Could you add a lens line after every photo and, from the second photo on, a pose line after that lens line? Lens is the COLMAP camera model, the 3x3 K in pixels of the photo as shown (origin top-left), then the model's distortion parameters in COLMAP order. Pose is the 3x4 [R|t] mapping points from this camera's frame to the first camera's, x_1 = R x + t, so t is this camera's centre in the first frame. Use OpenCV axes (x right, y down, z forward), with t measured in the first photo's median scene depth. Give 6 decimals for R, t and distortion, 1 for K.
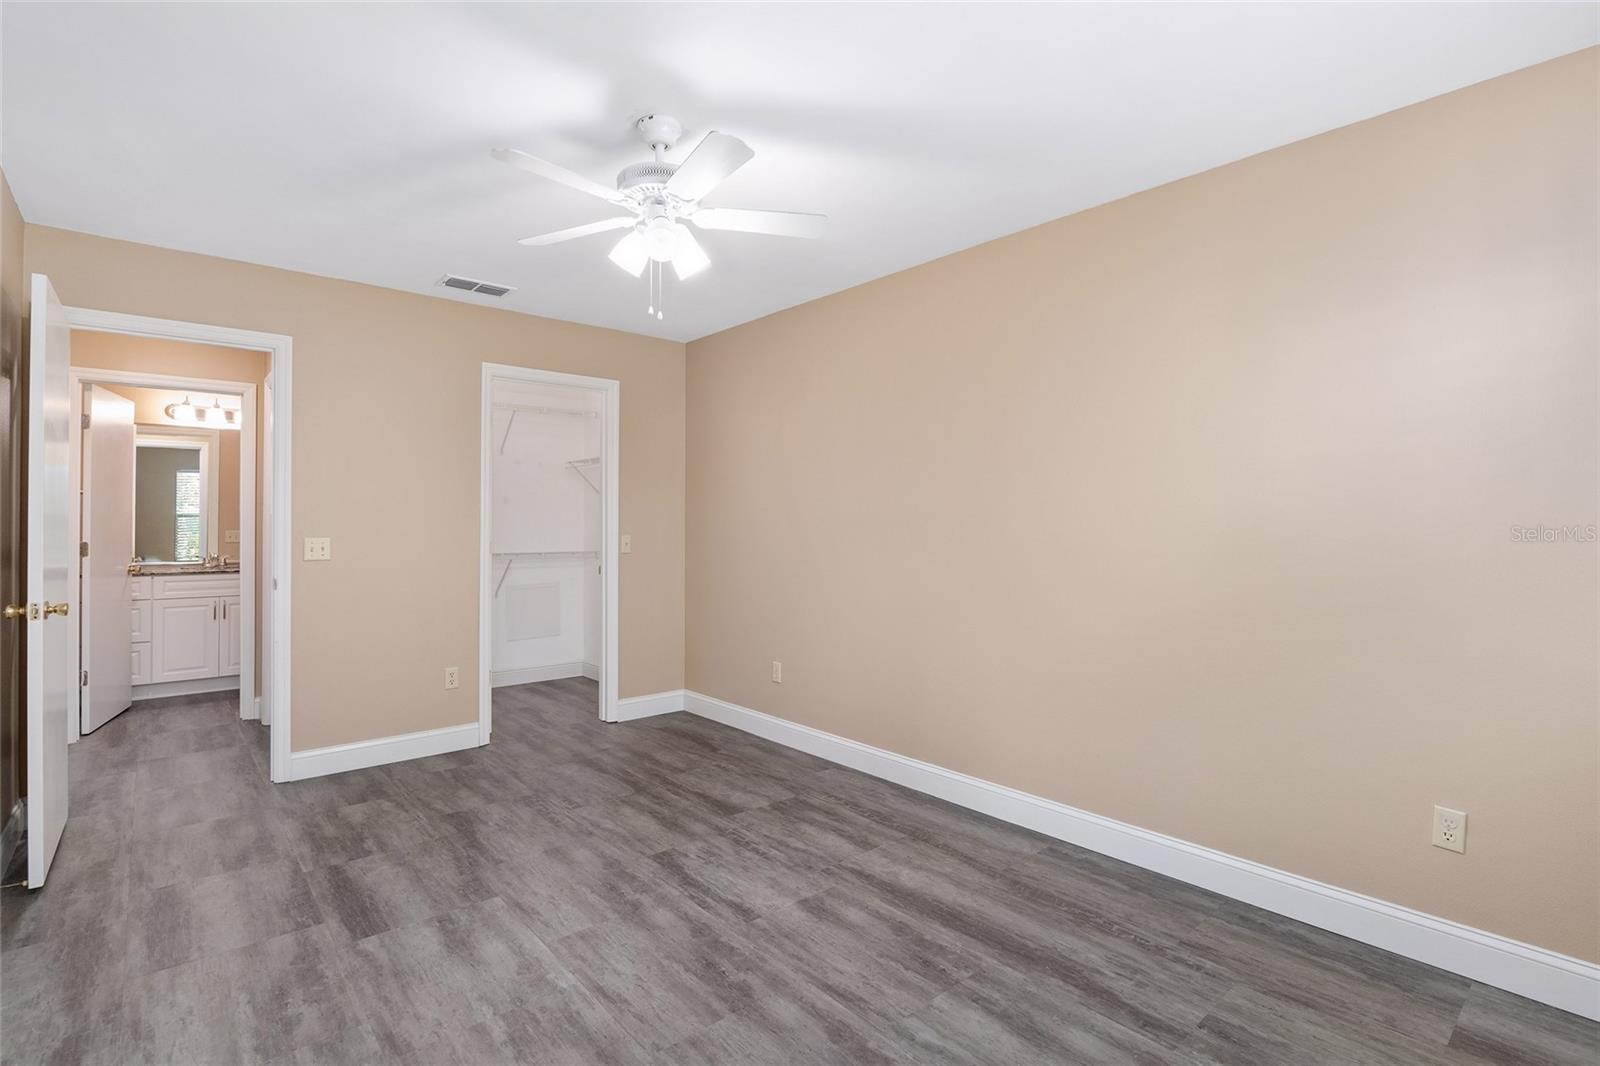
lens RADIAL K [[751.1, 0, 800.0], [0, 751.1, 533.0], [0, 0, 1]] dist [-0.018155, 0.001653]
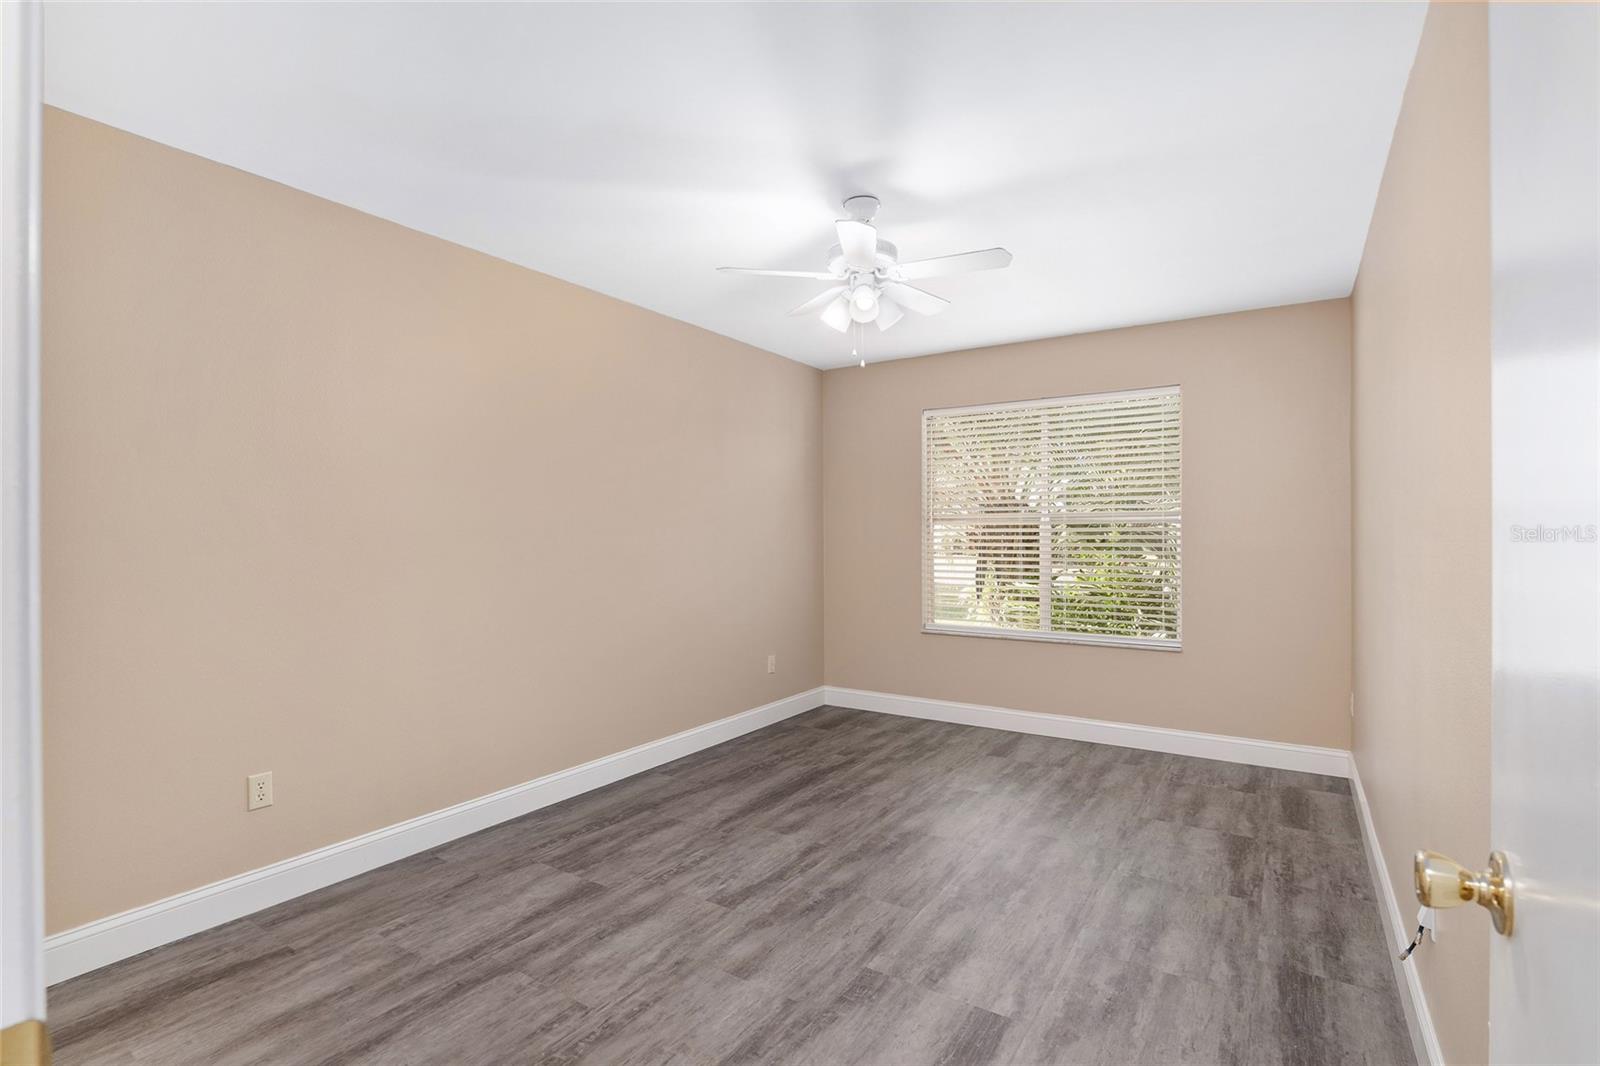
lens RADIAL K [[751.1, 0, 800.0], [0, 751.1, 533.0], [0, 0, 1]] dist [-0.018155, 0.001653]
pose [[-0.272016, 0.002436, 0.962290, -1.144327], [0.012173, 0.999925, 0.000909, -0.014651], [-0.962216, 0.011961, -0.272025, 1.226848]]
